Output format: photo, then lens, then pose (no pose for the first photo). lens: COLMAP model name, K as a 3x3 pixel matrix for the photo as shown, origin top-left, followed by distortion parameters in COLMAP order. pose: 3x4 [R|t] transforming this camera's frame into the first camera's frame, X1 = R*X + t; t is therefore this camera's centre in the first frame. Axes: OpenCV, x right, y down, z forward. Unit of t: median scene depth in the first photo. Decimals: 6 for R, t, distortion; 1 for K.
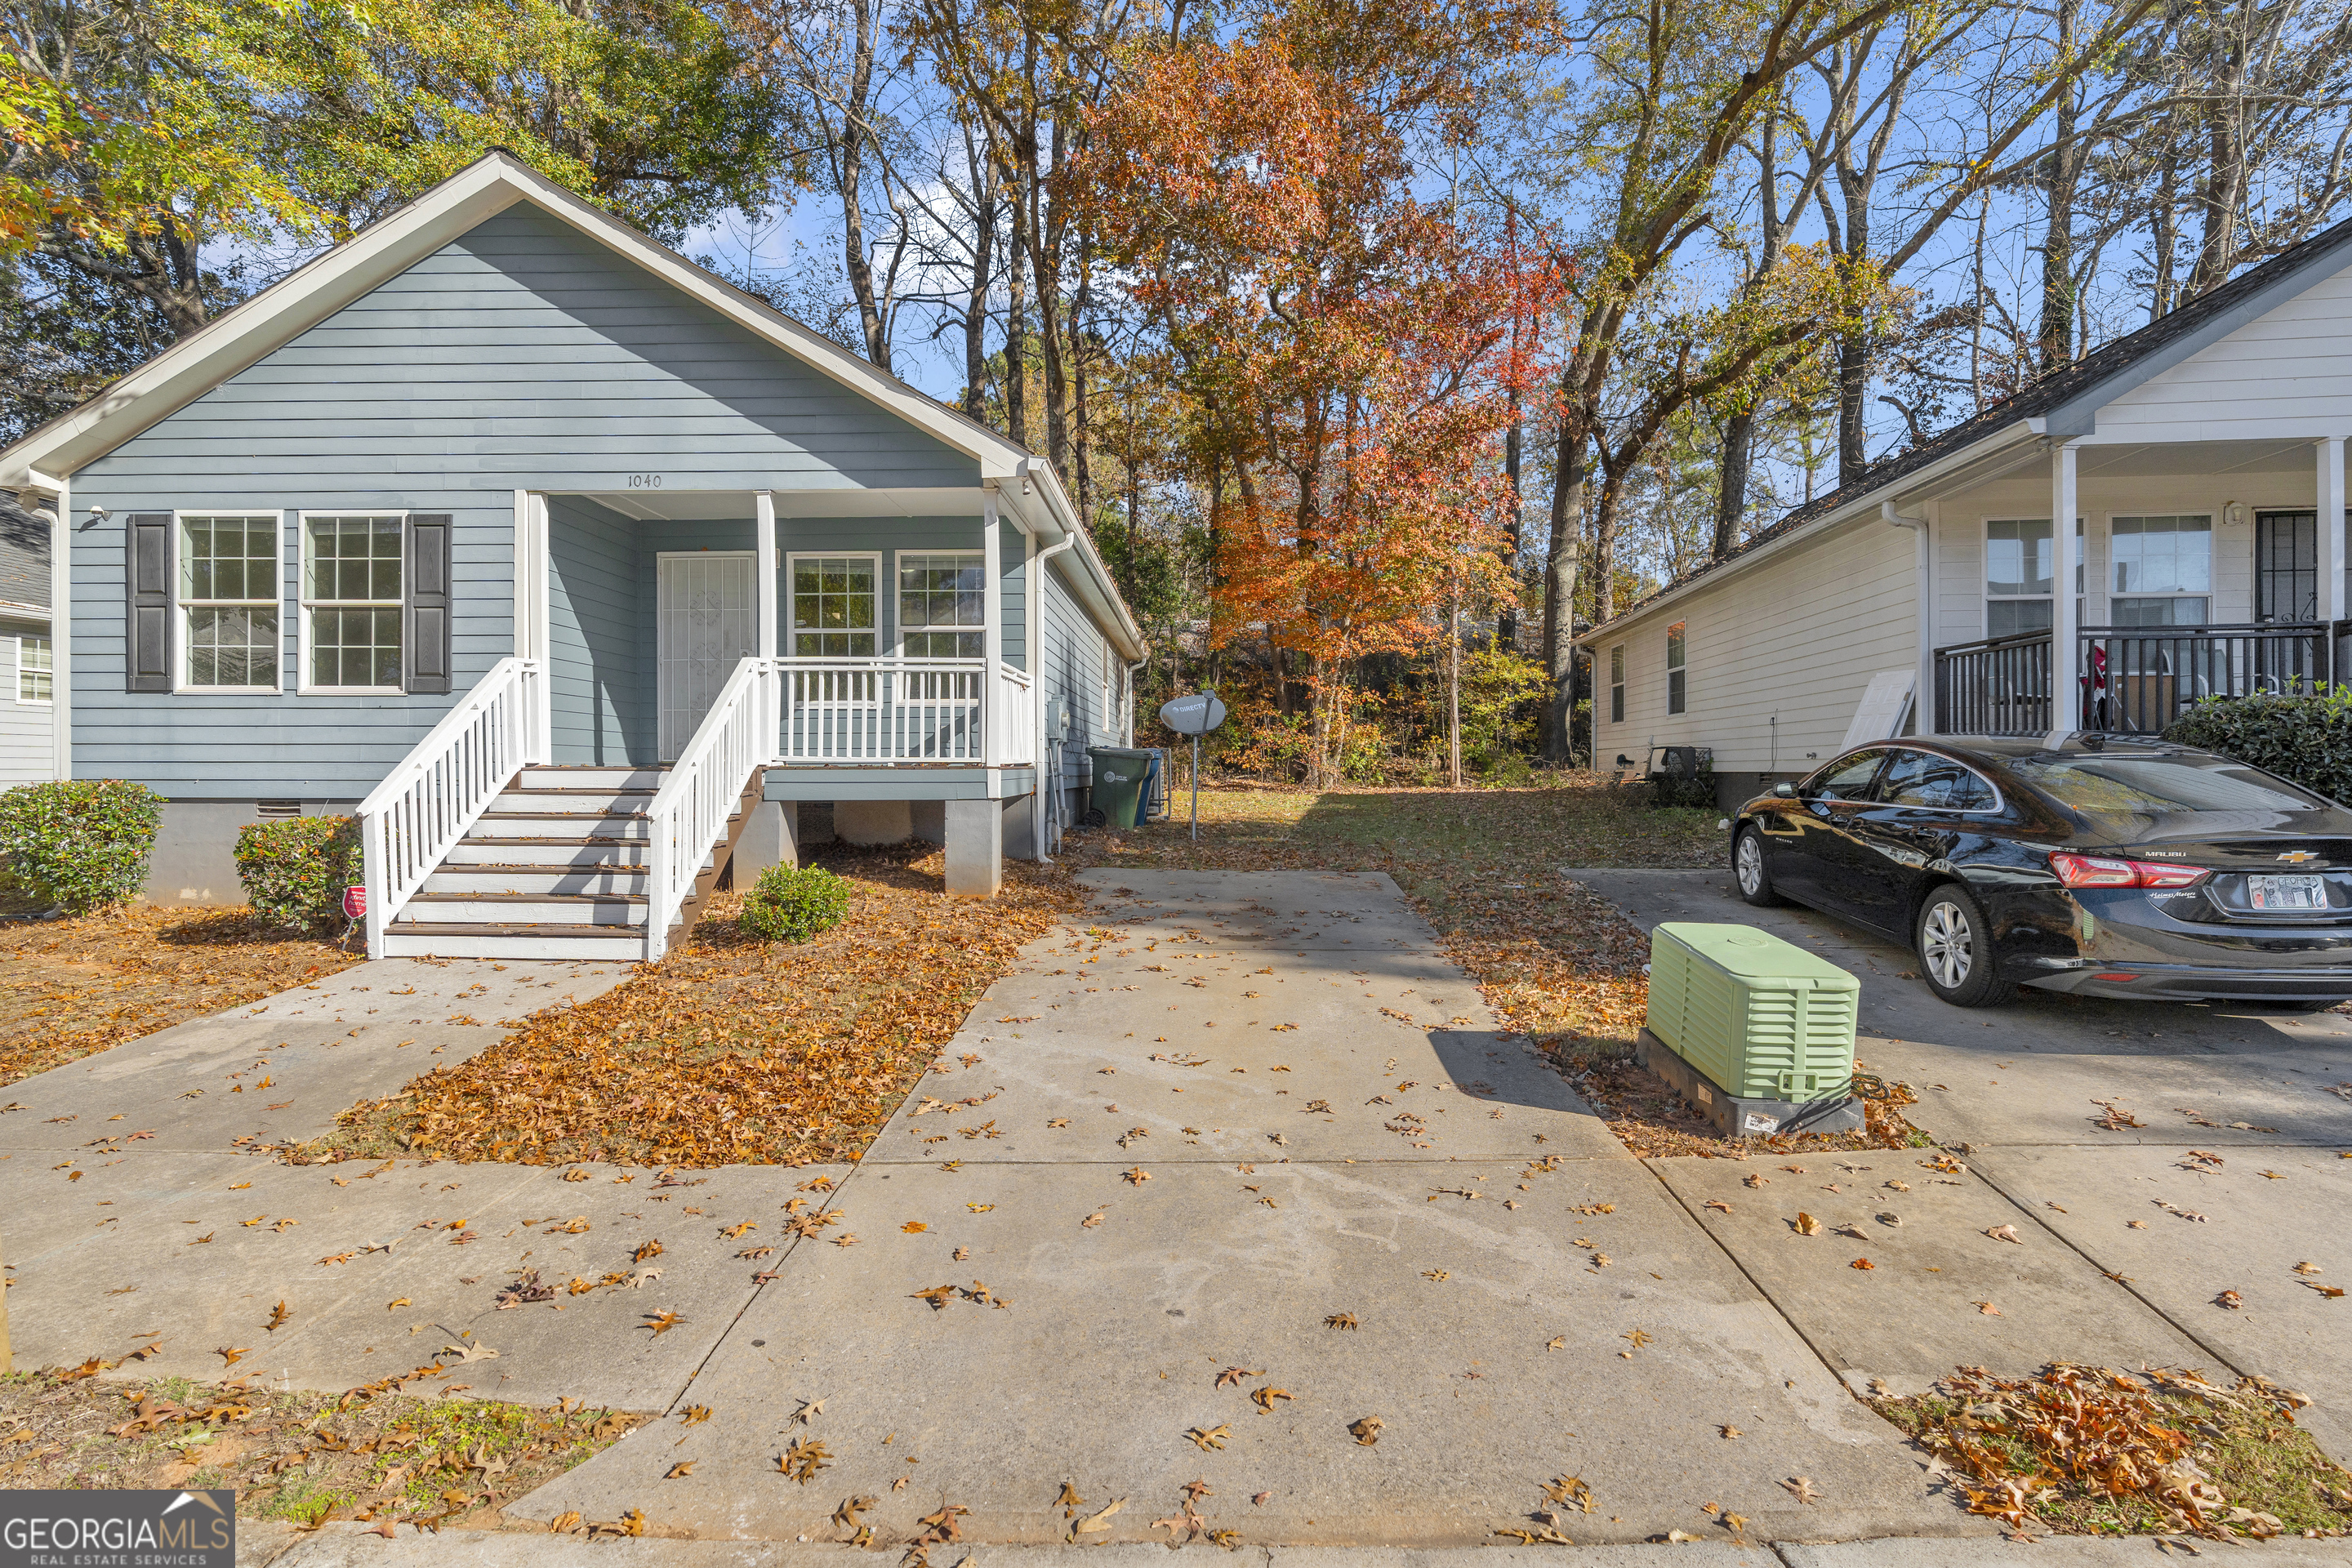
lens RADIAL K [[1099.2, 0, 1182.3], [0, 1099.2, 781.3], [0, 0, 1]] dist [-0.009203, 0.004340]
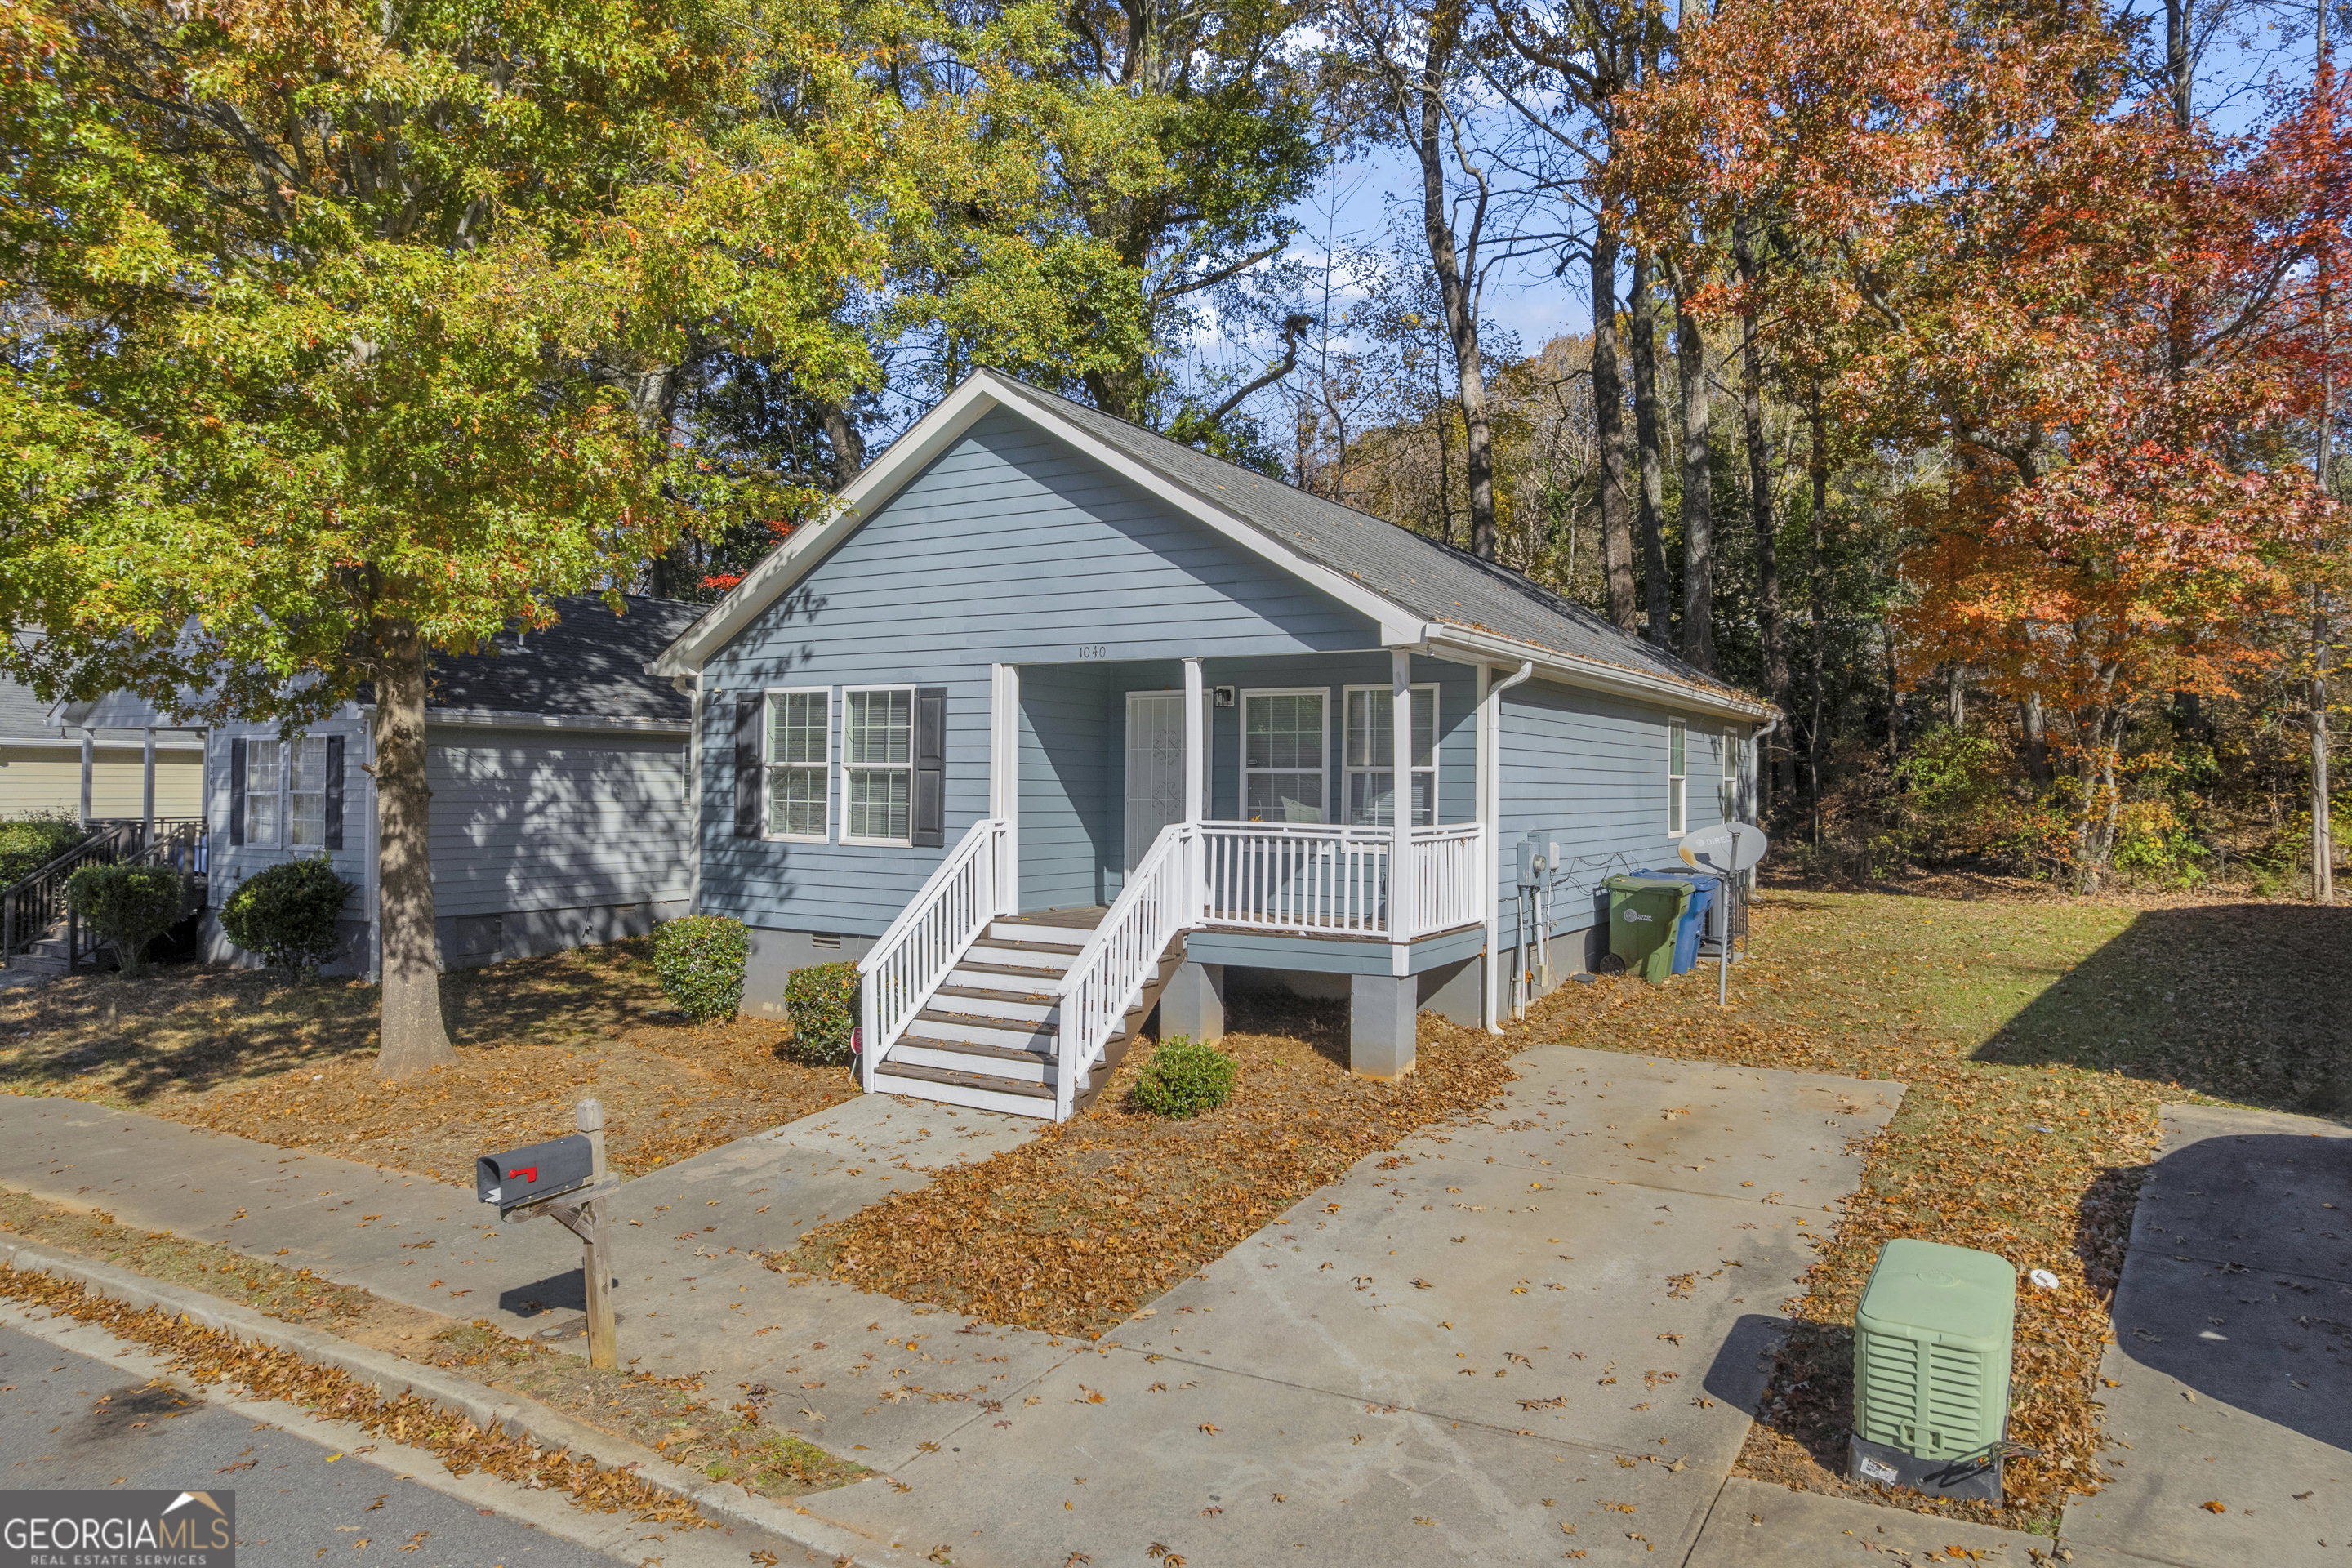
lens RADIAL K [[1517.5, 0, 1173.9], [0, 1517.5, 782.3], [0, 0, 1]] dist [-0.036190, 0.003566]
pose [[0.869381, 0.006593, -0.494098, 0.298801], [-0.014957, 0.999804, -0.012975, -0.129522], [0.493916, 0.018670, 0.869309, -0.227403]]
